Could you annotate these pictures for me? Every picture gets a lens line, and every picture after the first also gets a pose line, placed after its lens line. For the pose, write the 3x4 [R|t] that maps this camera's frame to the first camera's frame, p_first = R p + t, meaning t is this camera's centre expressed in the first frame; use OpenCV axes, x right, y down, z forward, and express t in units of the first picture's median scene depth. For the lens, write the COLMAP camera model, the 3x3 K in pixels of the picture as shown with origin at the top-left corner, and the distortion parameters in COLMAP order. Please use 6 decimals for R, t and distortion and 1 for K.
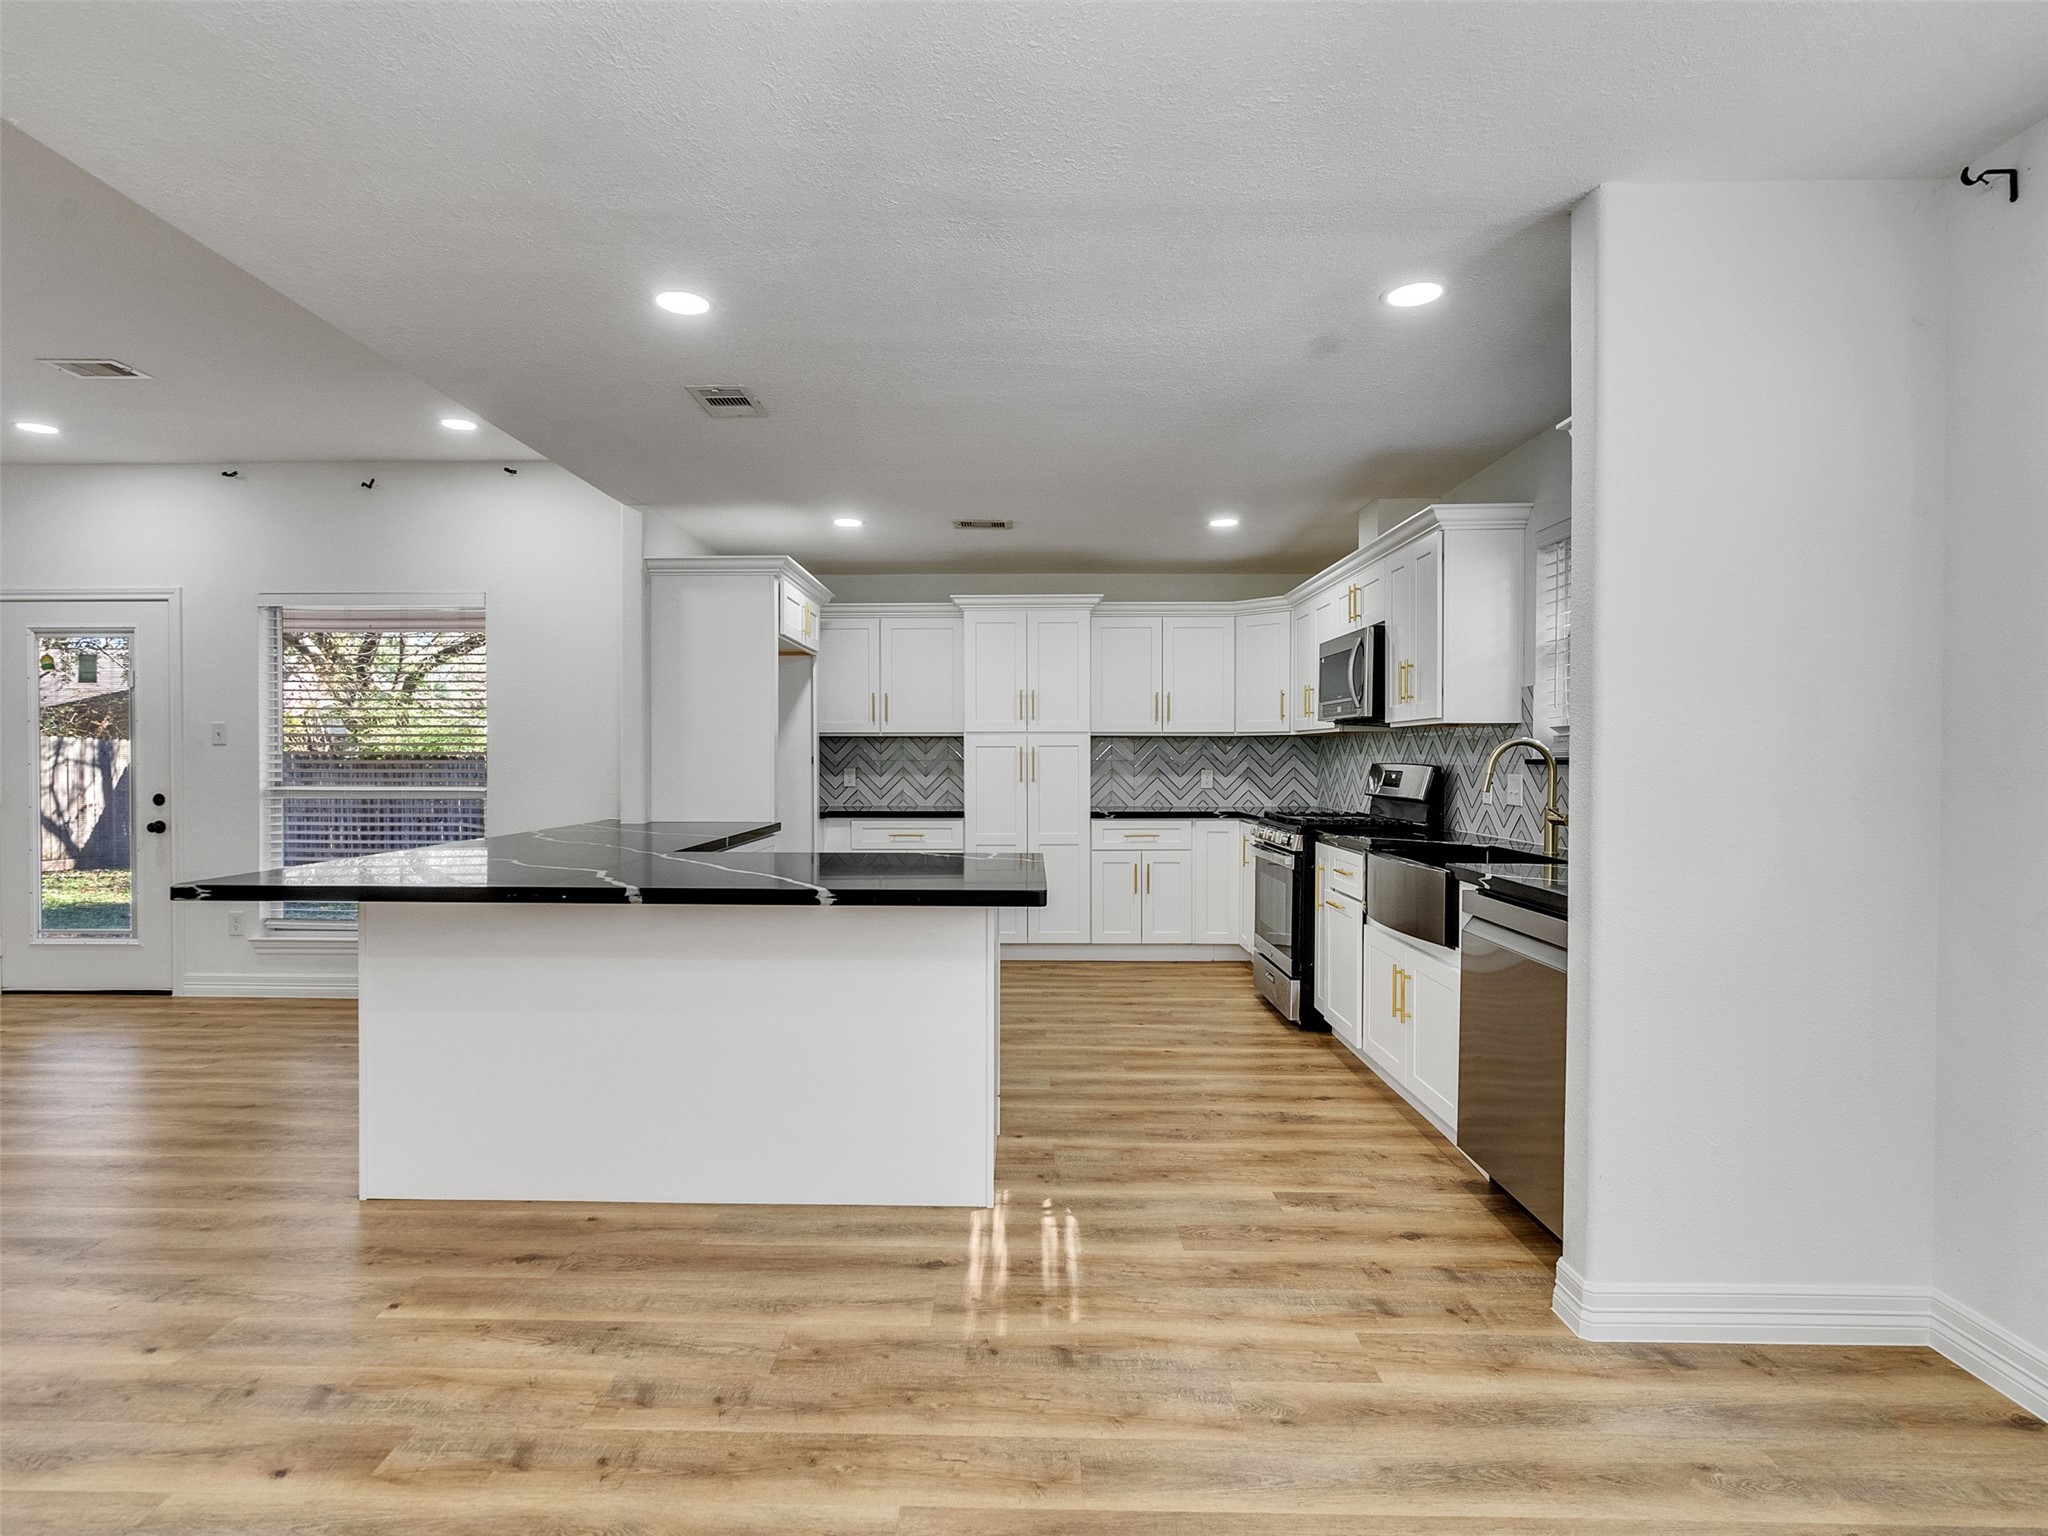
lens RADIAL K [[1046.2, 0, 1003.6], [0, 1046.2, 766.8], [0, 0, 1]] dist [-0.005603, 0.003553]
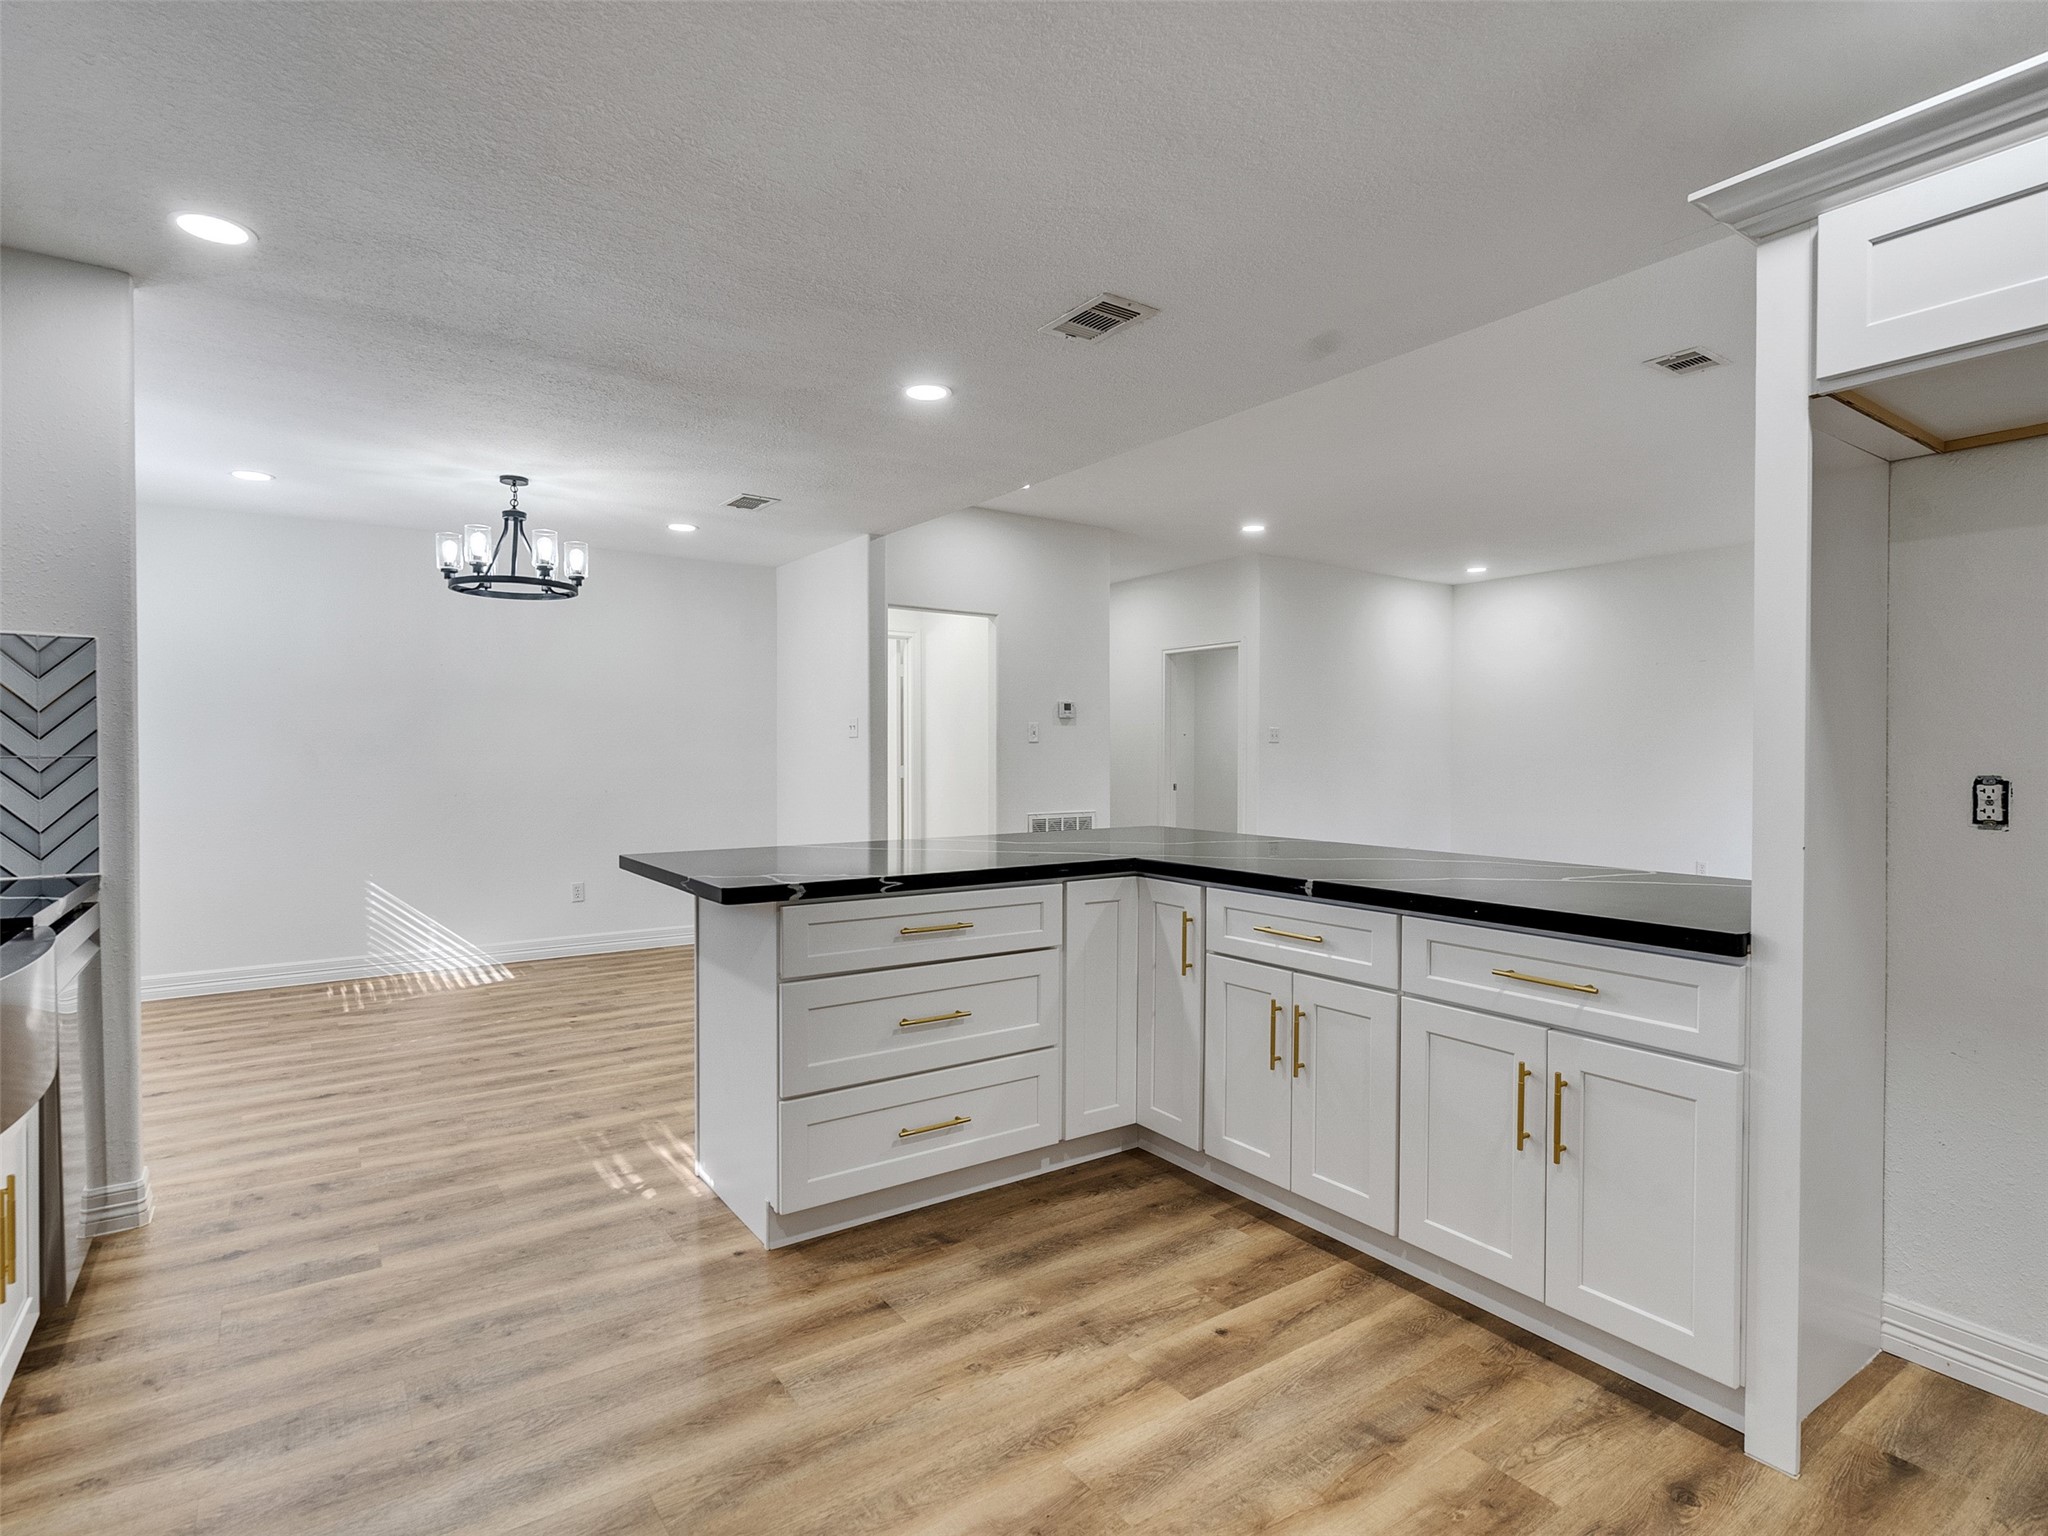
lens RADIAL K [[1046.2, 0, 1003.6], [0, 1046.2, 766.8], [0, 0, 1]] dist [-0.005603, 0.003553]
pose [[-0.813429, 0.006741, -0.581625, 0.211657], [-0.008780, 0.999677, 0.023867, -0.011020], [0.581598, 0.024521, -0.813107, 1.234165]]
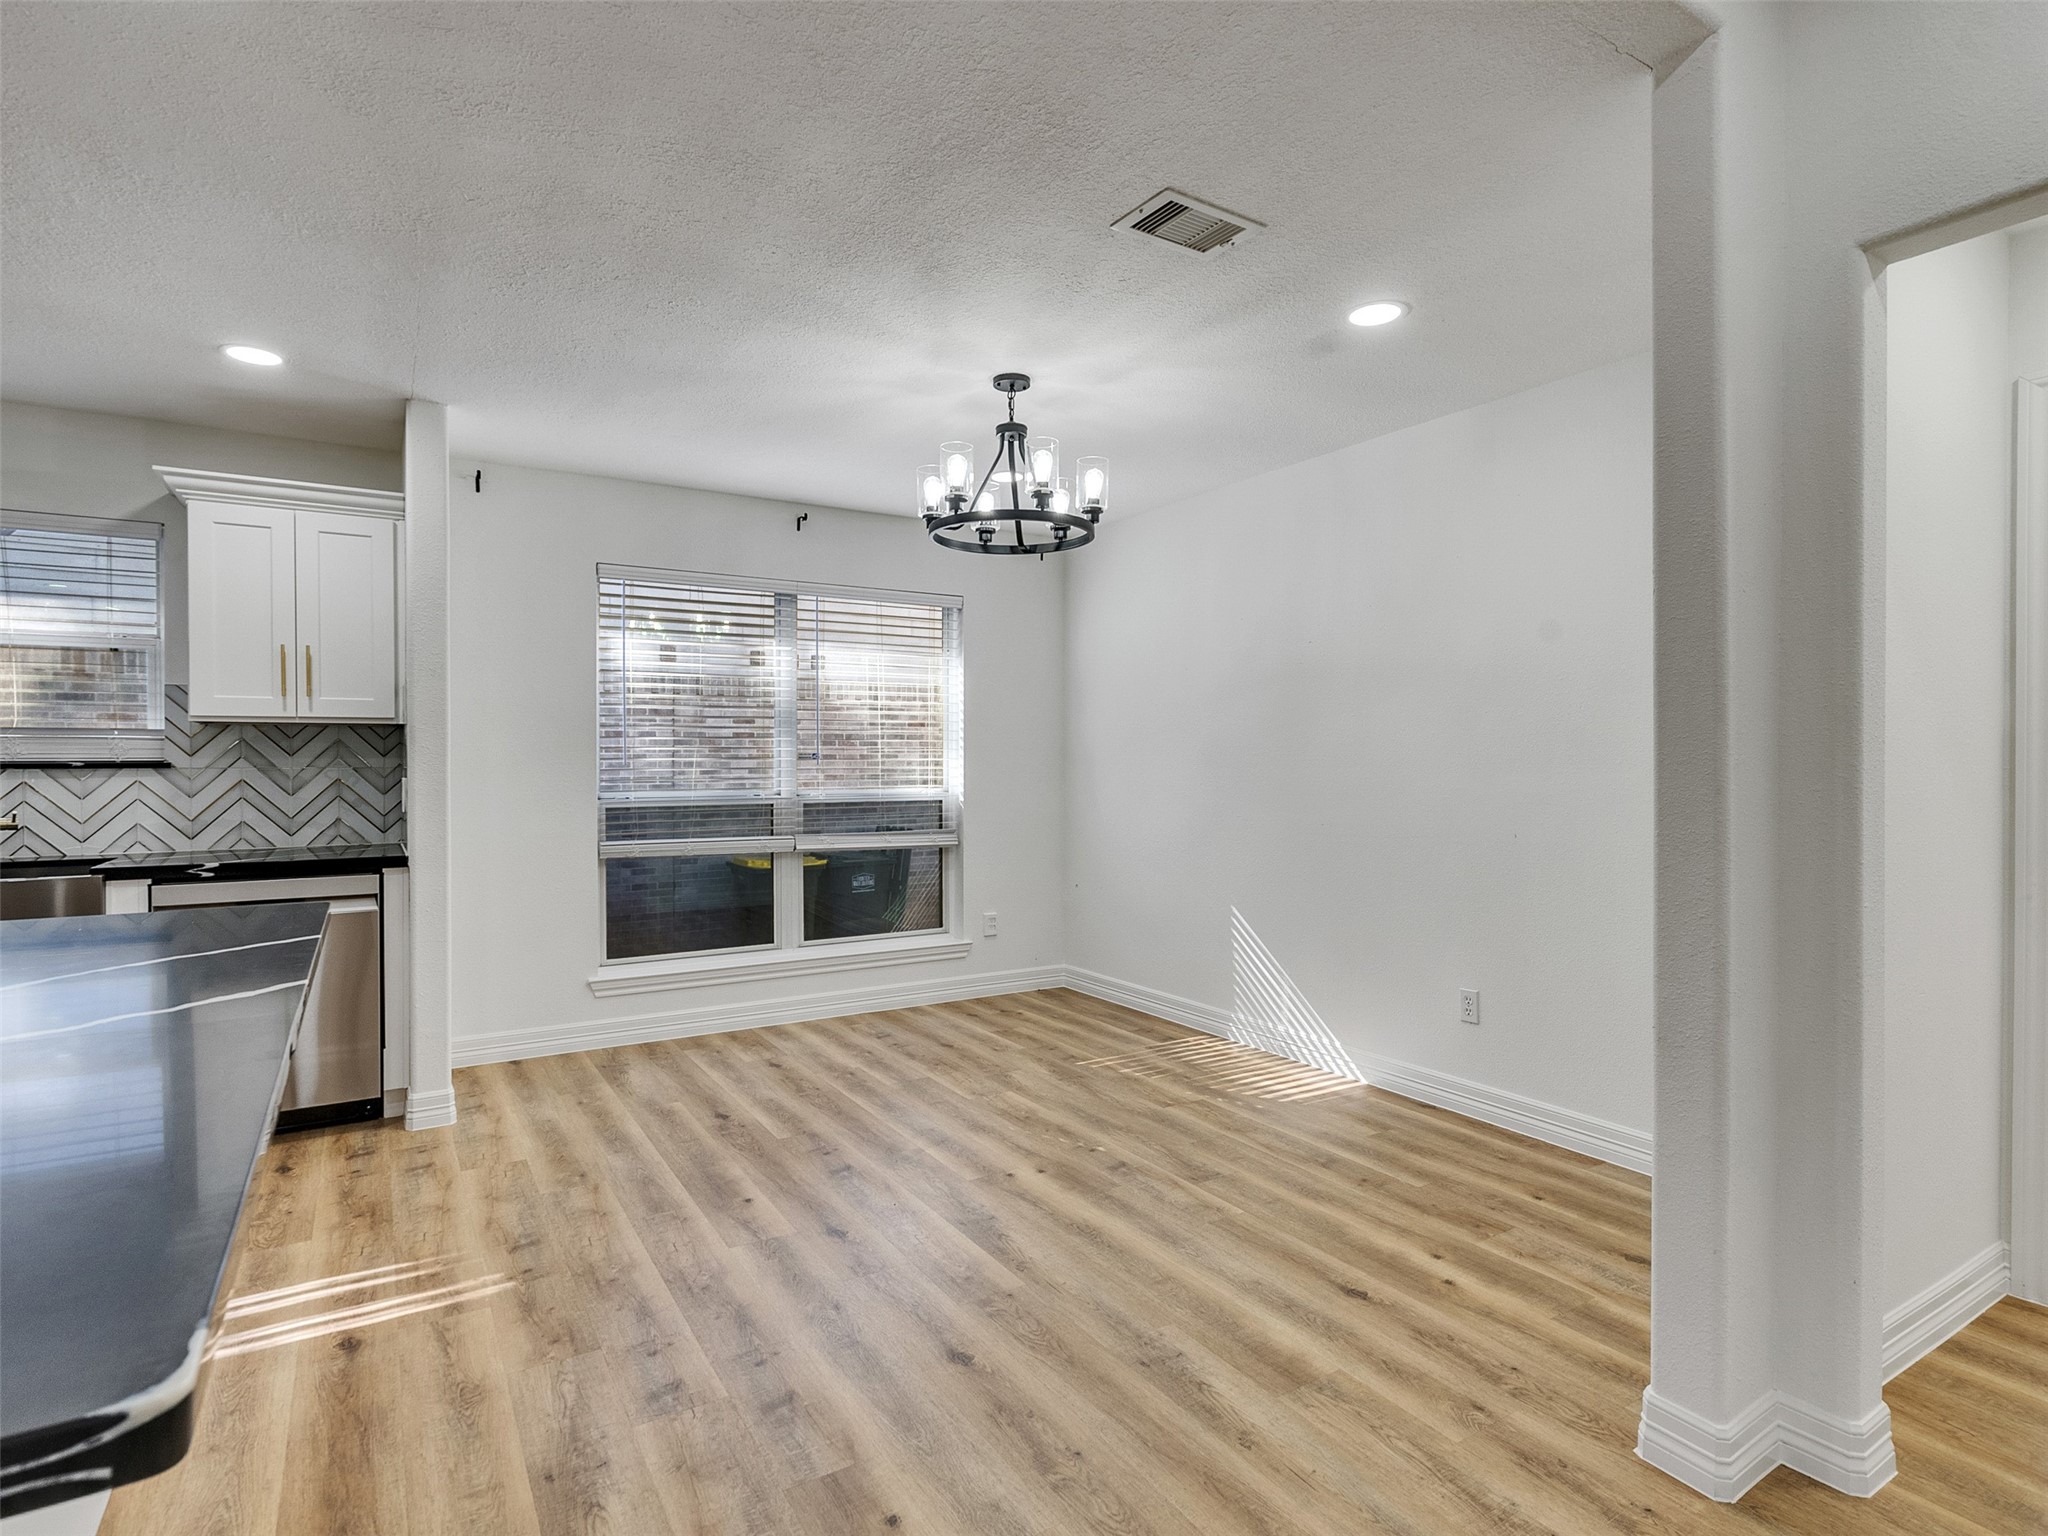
lens RADIAL K [[1046.2, 0, 1003.6], [0, 1046.2, 766.8], [0, 0, 1]] dist [-0.005603, 0.003553]
pose [[-0.536865, -0.006751, 0.843641, -0.586213], [0.010491, 0.999837, 0.014677, -0.006118], [-0.843603, 0.016730, -0.536707, 0.537690]]
